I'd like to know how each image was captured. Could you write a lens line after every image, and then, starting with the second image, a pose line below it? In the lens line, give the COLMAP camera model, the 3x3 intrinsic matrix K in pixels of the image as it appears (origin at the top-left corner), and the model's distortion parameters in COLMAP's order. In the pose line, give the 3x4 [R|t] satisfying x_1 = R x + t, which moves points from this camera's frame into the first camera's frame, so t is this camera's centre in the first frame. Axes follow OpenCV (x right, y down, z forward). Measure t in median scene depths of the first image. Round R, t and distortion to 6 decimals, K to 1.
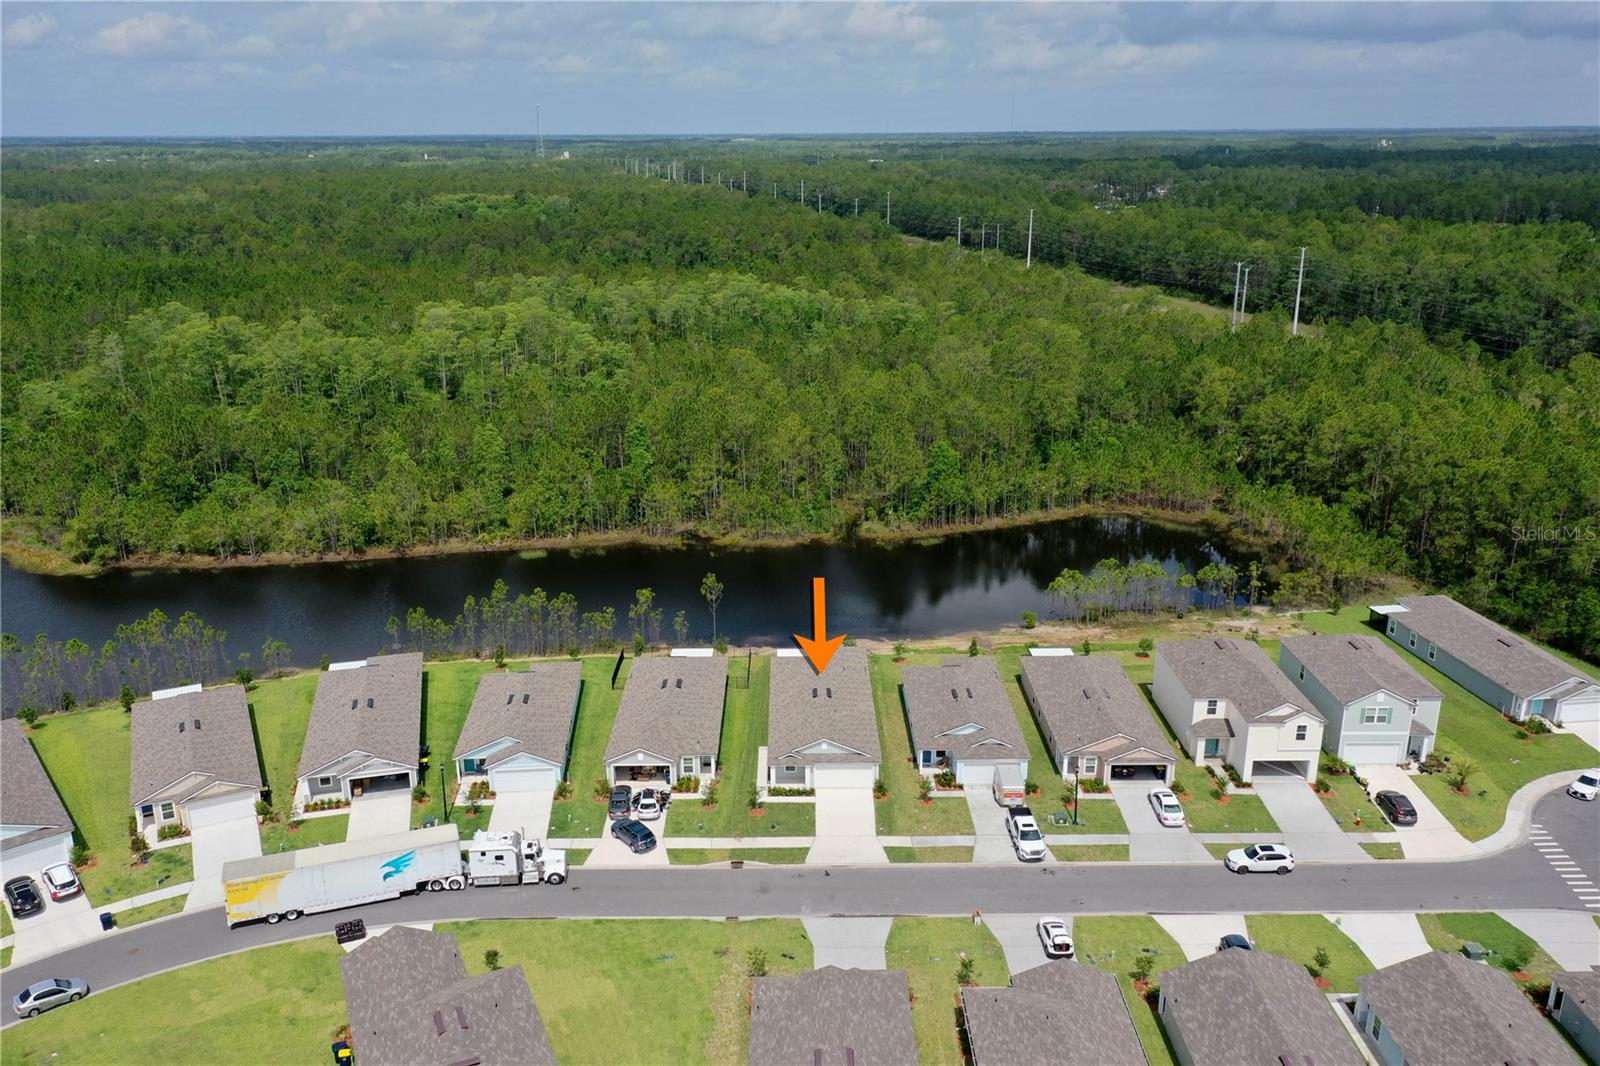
lens RADIAL K [[1282.0, 0, 790.9], [0, 1282.0, 534.1], [0, 0, 1]] dist [0.006549, -0.002562]
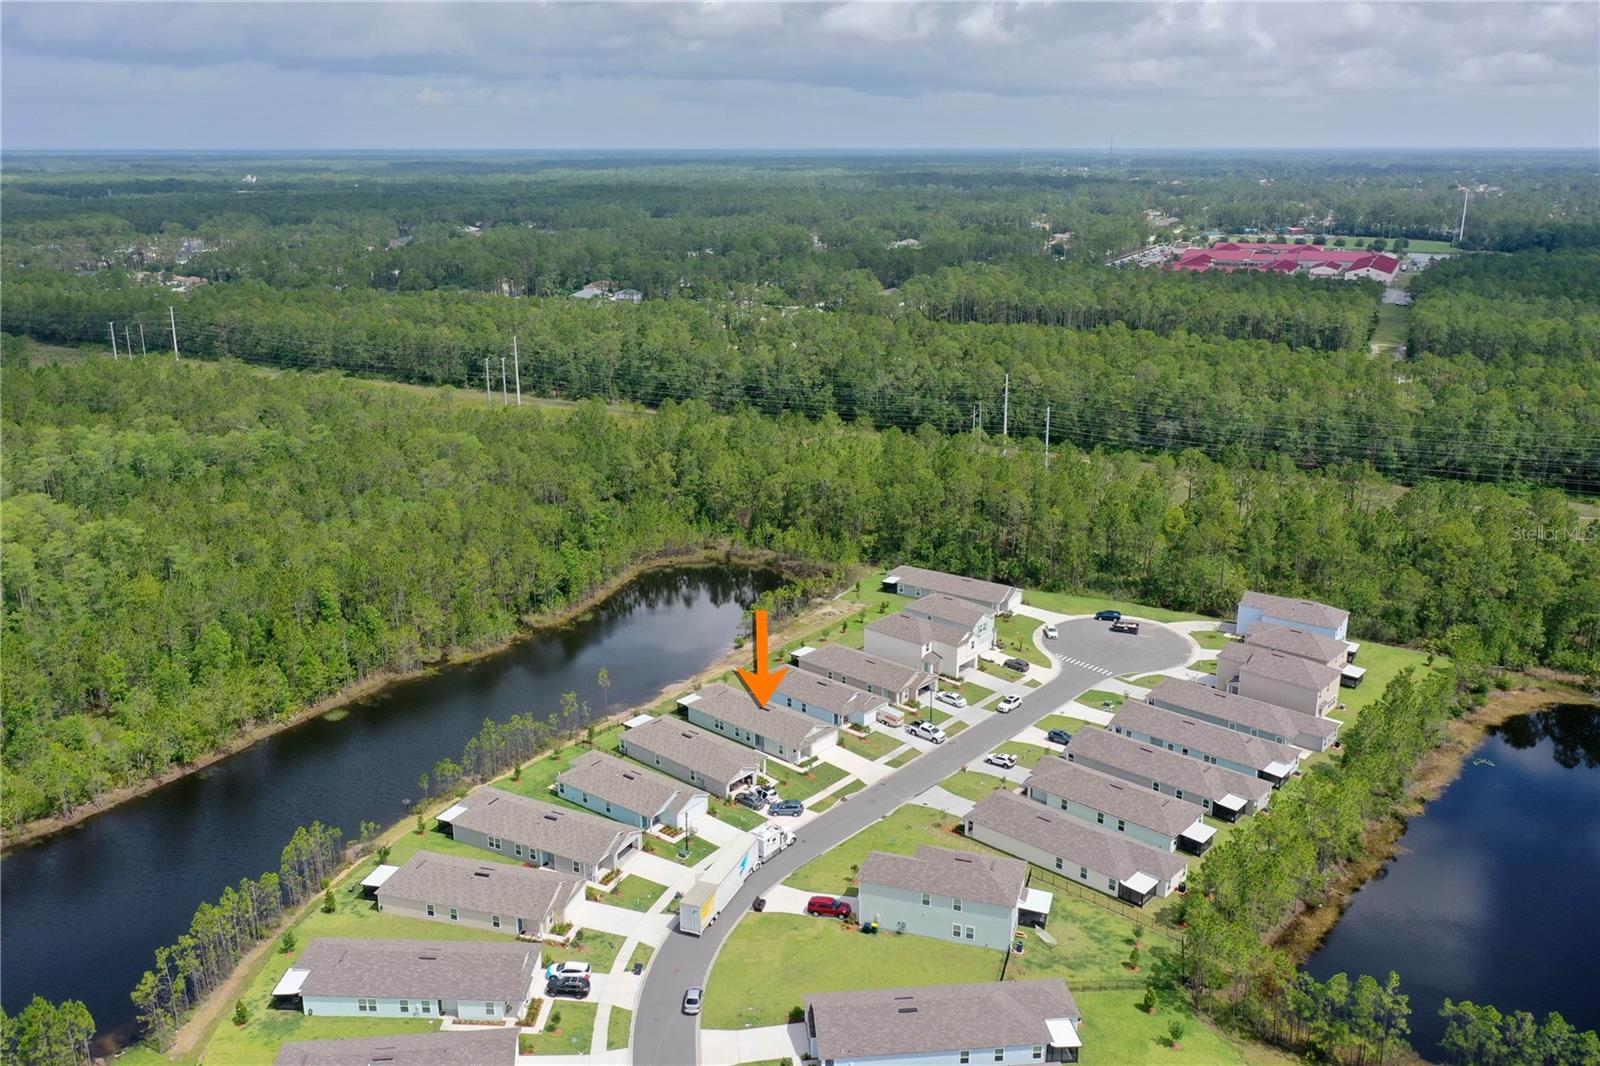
lens RADIAL K [[1282.0, 0, 790.9], [0, 1282.0, 534.1], [0, 0, 1]] dist [0.006549, -0.002562]
pose [[0.663933, -0.213622, 0.716630, -1.176473], [0.224474, 0.971066, 0.081500, -0.237202], [-0.713305, 0.106754, 0.692676, -0.192718]]
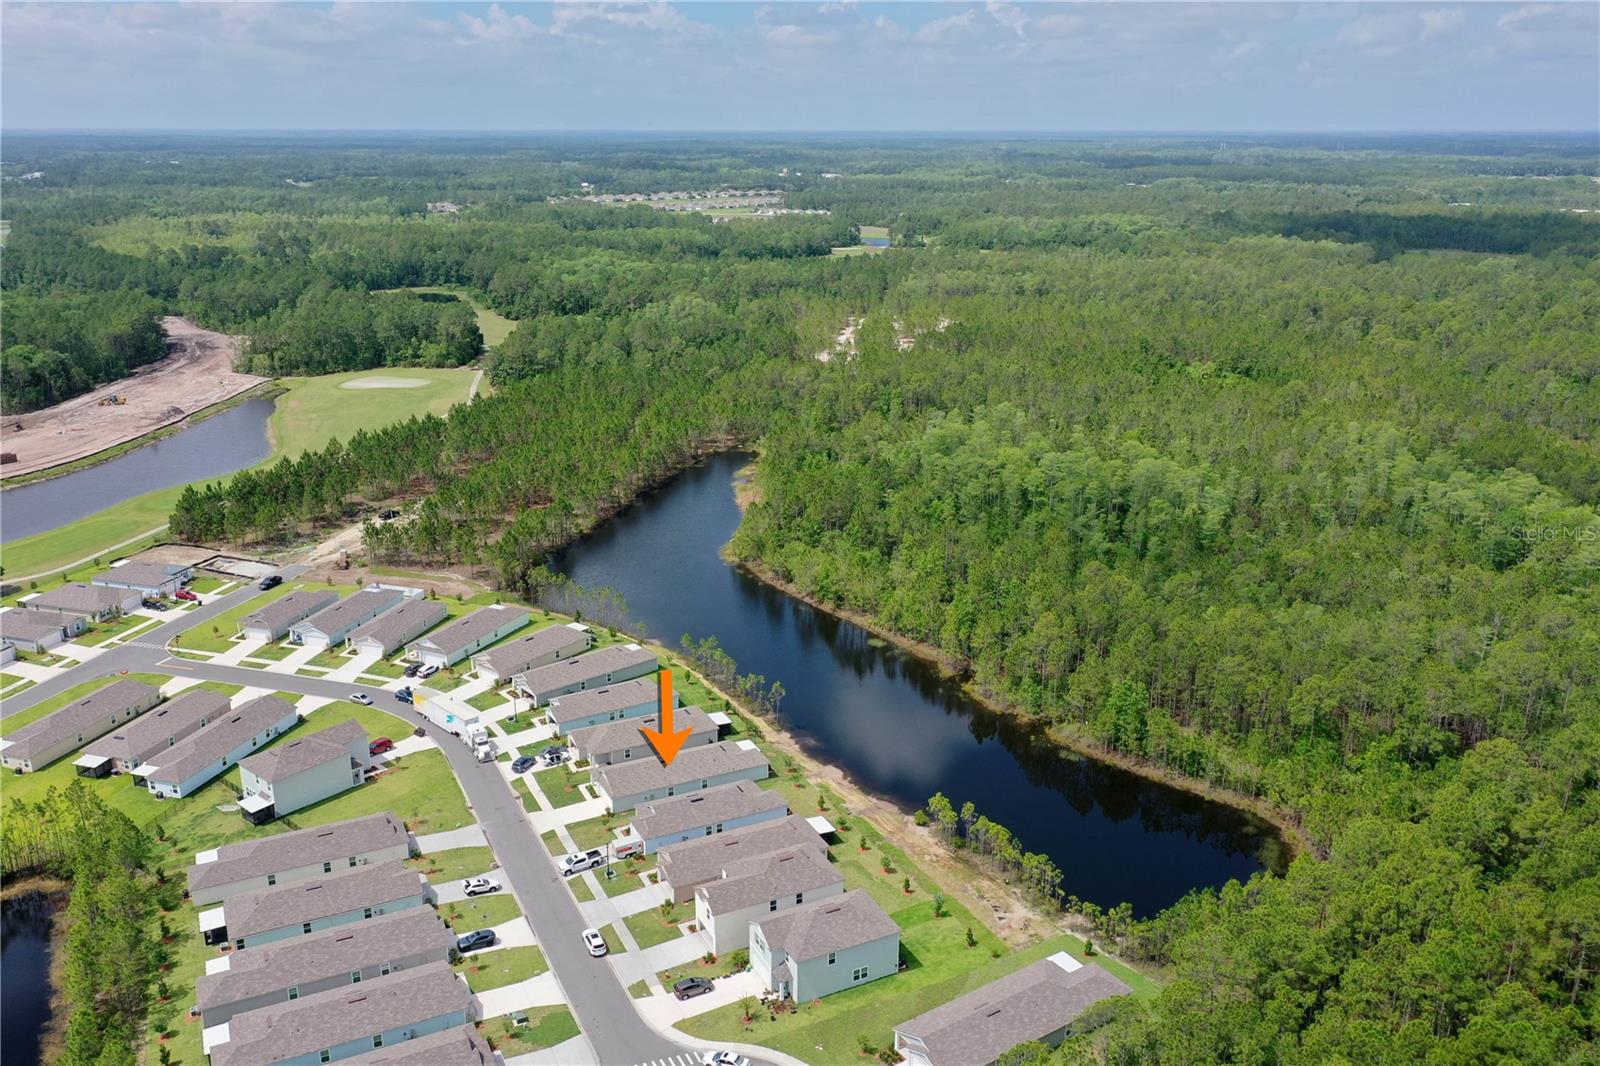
lens RADIAL K [[1282.0, 0, 790.9], [0, 1282.0, 534.1], [0, 0, 1]] dist [0.006549, -0.002562]
pose [[0.439813, 0.277375, -0.854182, 1.526786], [-0.278595, 0.946329, 0.163851, -0.496754], [0.853785, 0.165907, 0.493483, 0.312592]]
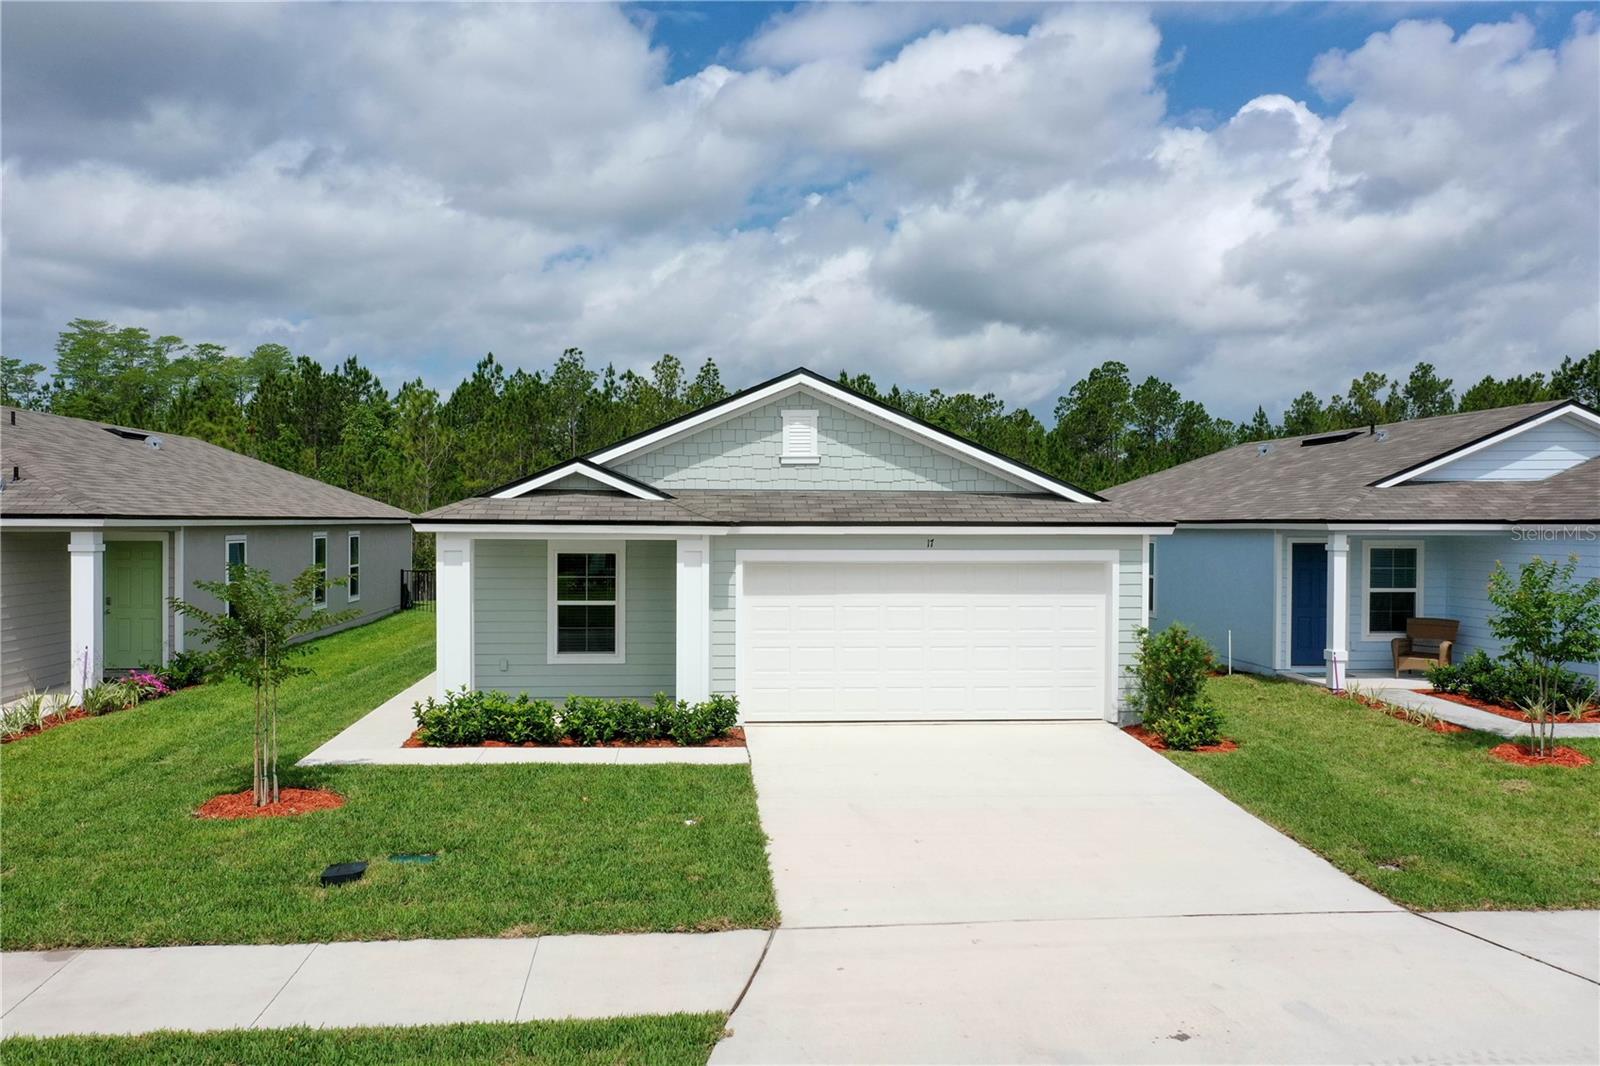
lens RADIAL K [[1282.0, 0, 790.9], [0, 1282.0, 534.1], [0, 0, 1]] dist [0.006549, -0.002562]
pose [[0.996053, 0.008694, 0.088335, 0.011315], [0.017380, 0.956823, -0.290152, 0.224410], [-0.087043, 0.290542, 0.952895, 0.861869]]
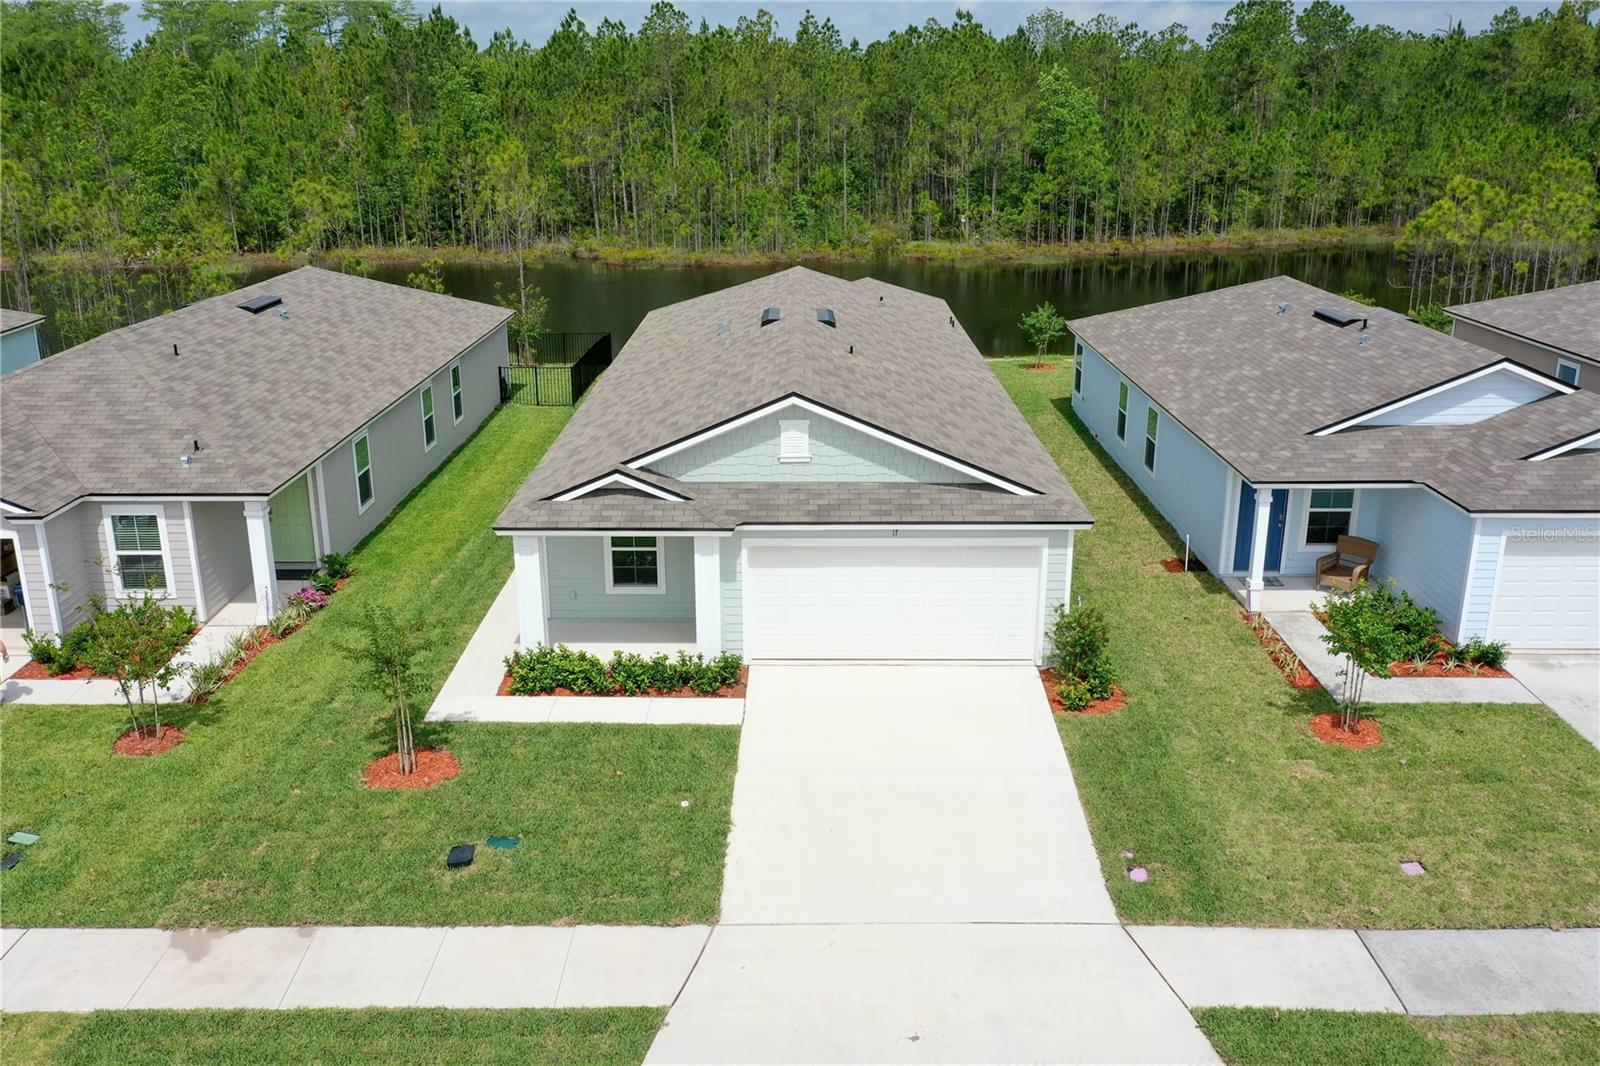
lens RADIAL K [[1368.5, 0, 782.8], [0, 1368.5, 527.2], [0, 0, 1]] dist [0.004045, 0.008103]
pose [[0.999875, 0.005456, -0.014841, 0.027791], [-0.005492, 0.999982, -0.002337, 0.180458], [0.014828, 0.002418, 0.999887, 0.798994]]
